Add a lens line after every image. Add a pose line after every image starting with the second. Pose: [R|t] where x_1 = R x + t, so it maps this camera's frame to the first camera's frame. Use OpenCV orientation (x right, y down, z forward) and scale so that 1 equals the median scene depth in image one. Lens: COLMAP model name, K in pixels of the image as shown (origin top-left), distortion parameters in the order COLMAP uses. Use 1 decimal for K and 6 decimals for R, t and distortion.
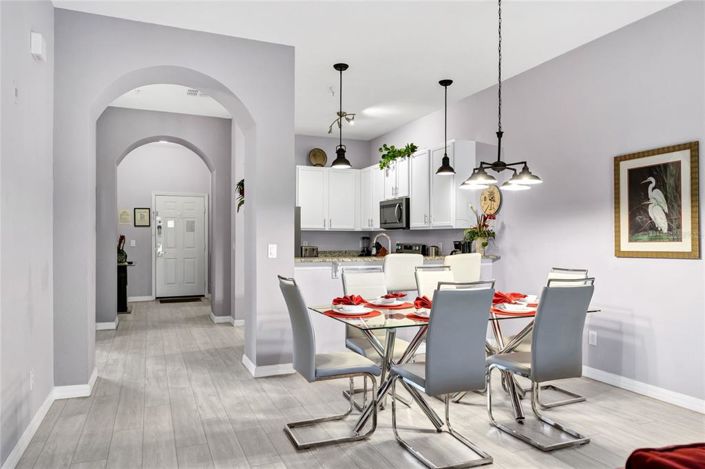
lens RADIAL K [[492.4, 0, 353.9], [0, 492.4, 235.7], [0, 0, 1]] dist [0.010018, 0.000395]
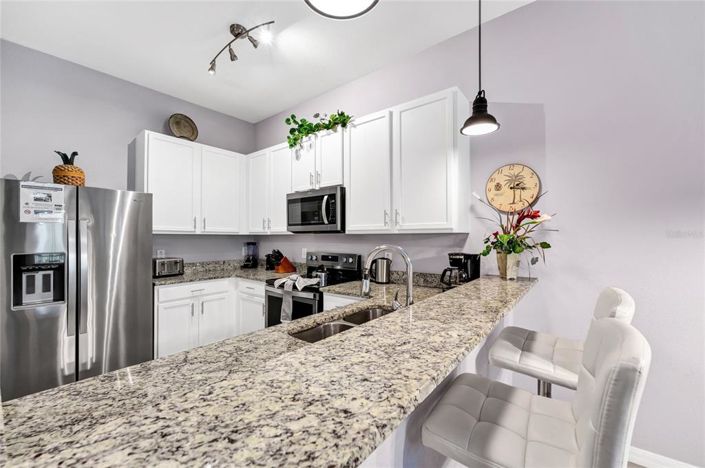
lens RADIAL K [[294.1, 0, 349.2], [0, 294.1, 235.1], [0, 0, 1]] dist [0.013331, 0.000090]
pose [[0.888420, 0.000412, 0.459032, -0.063101], [0.000902, 0.999996, -0.002642, -0.008928], [-0.459031, 0.002762, 0.888416, 0.588355]]
